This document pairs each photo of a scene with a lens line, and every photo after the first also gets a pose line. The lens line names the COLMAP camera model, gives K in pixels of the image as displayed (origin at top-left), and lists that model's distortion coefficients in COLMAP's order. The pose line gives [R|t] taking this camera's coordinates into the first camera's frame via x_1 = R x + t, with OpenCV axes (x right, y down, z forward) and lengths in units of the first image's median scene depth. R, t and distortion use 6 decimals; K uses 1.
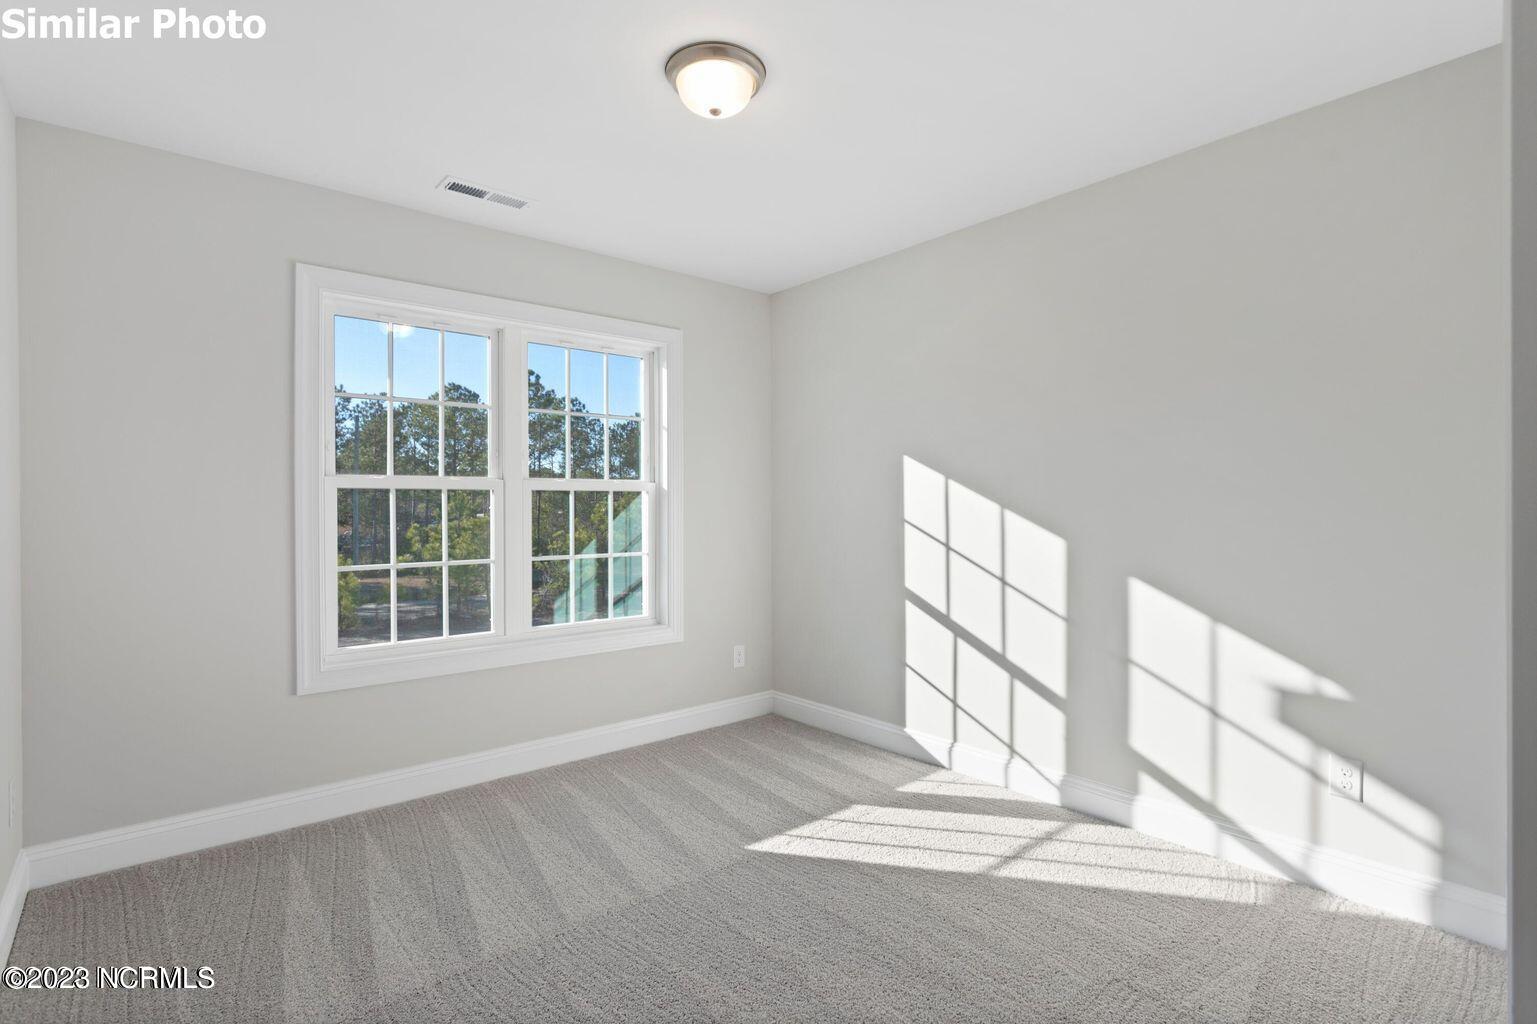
lens RADIAL K [[795.0, 0, 795.4], [0, 795.0, 510.1], [0, 0, 1]] dist [0.002095, 0.000224]
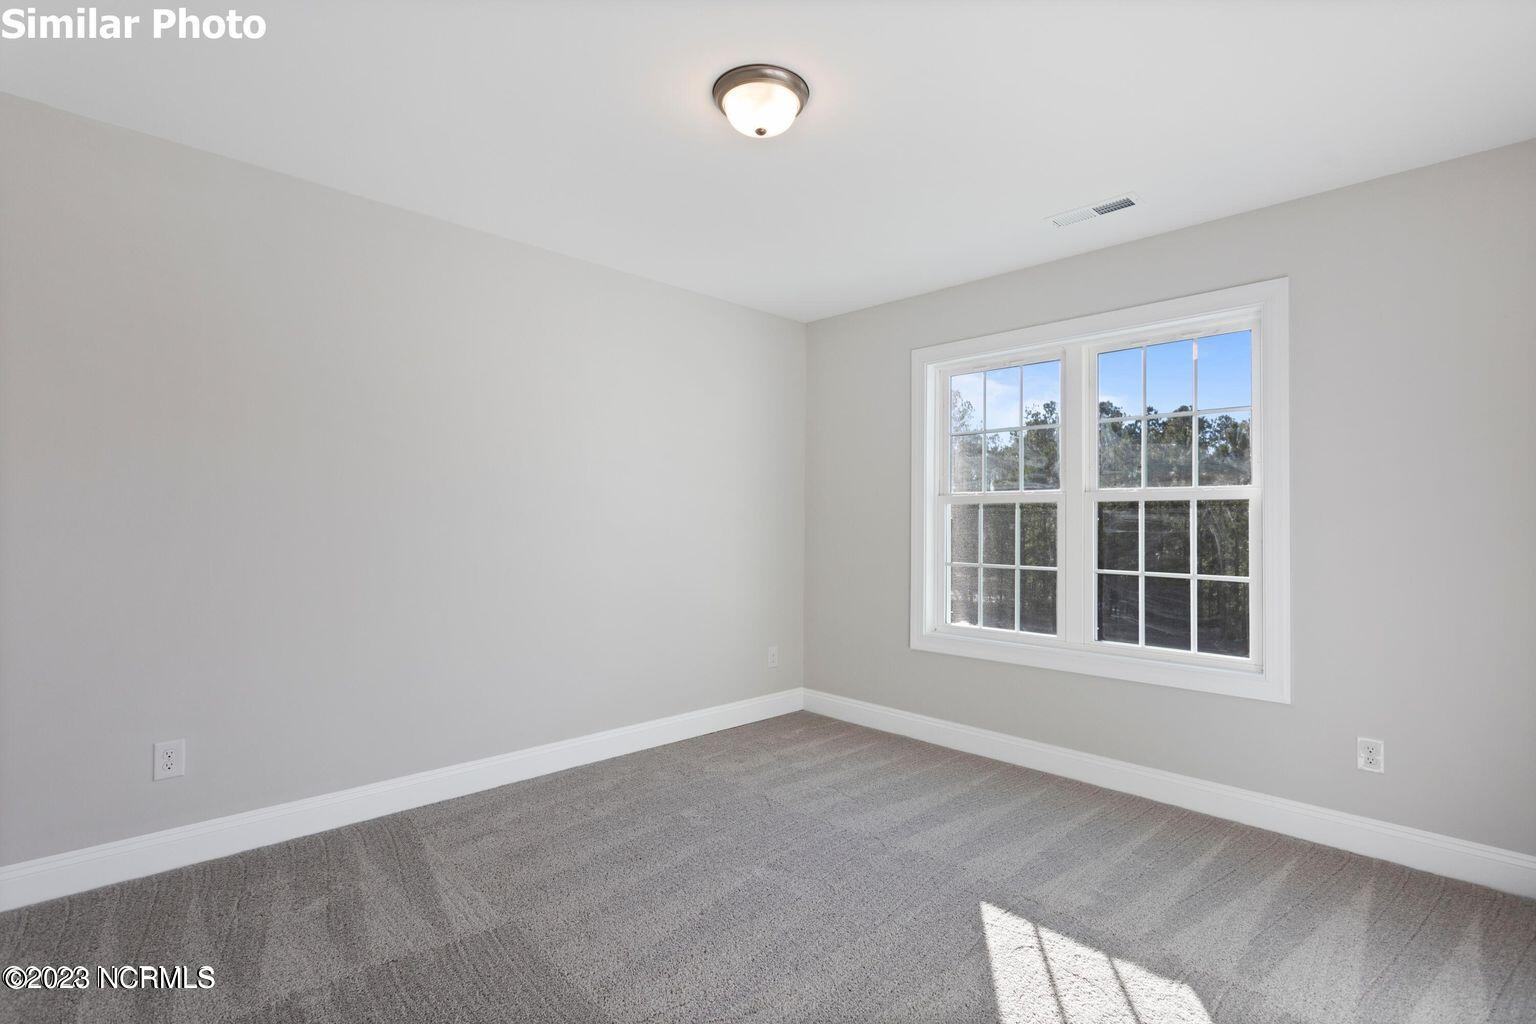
lens RADIAL K [[794.4, 0, 794.9], [0, 794.4, 510.1], [0, 0, 1]] dist [0.002095, 0.000224]
pose [[0.008618, -0.004143, -0.999954, 0.655095], [-0.007932, 0.999960, -0.004212, -0.007615], [0.999931, 0.007968, 0.008584, 0.615892]]
